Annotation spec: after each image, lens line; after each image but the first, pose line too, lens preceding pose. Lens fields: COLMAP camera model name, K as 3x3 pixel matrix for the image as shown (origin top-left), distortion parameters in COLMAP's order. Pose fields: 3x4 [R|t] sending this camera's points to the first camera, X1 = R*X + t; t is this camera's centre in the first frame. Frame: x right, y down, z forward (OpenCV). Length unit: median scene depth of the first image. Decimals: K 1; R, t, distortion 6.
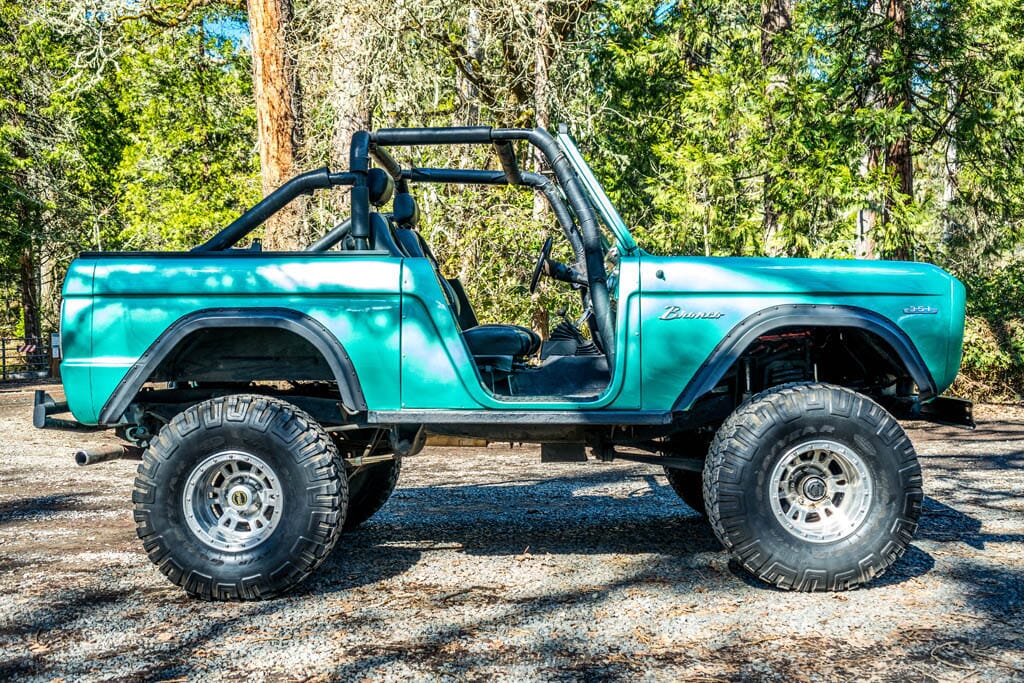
lens RADIAL K [[1103.4, 0, 512.0], [0, 1103.4, 341.5], [0, 0, 1]] dist [0.016118, 0.036917]
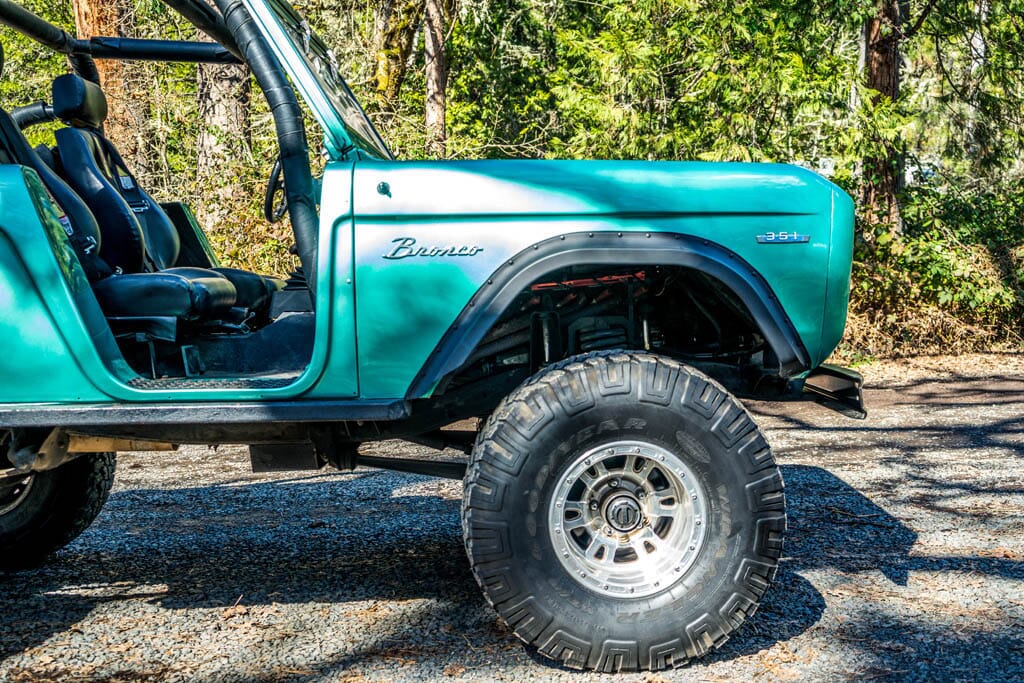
lens RADIAL K [[1263.0, 0, 512.0], [0, 1263.0, 341.5], [0, 0, 1]] dist [0.115433, 0.051692]
pose [[0.999455, -0.016970, 0.028329, 0.181054], [0.015602, 0.998733, 0.047835, -0.005466], [-0.029105, -0.047367, 0.998453, 0.246432]]
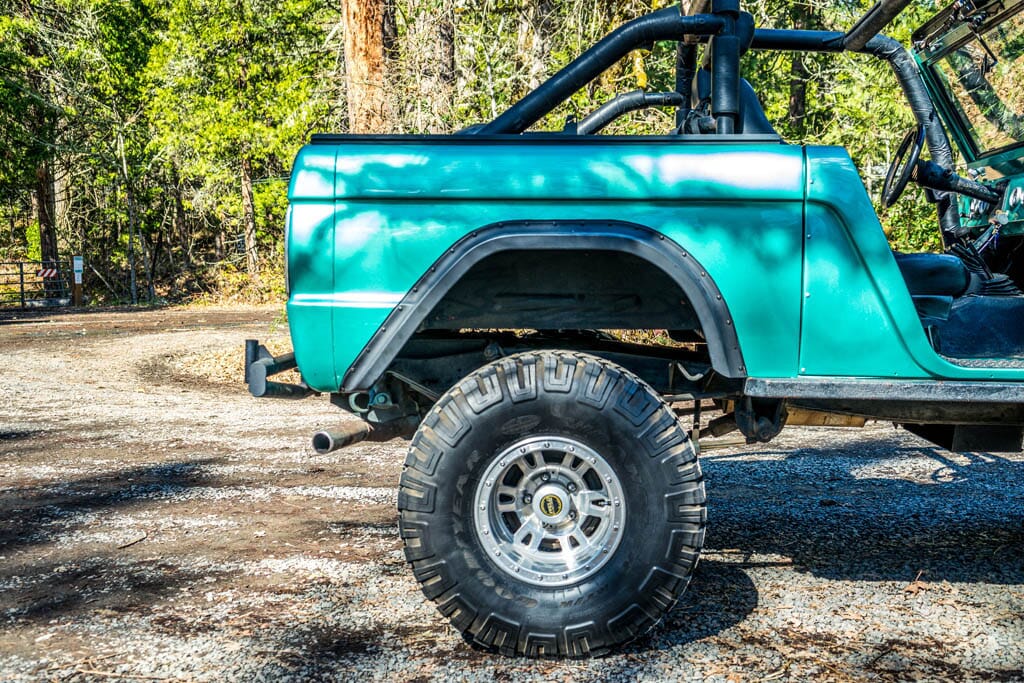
lens RADIAL K [[1196.7, 0, 512.0], [0, 1196.7, 341.5], [0, 0, 1]] dist [0.020695, 0.304229]
pose [[0.999416, 0.011990, -0.032004, -0.244634], [-0.010081, 0.998199, 0.059142, -0.000100], [0.032655, -0.058785, 0.997736, 0.274888]]
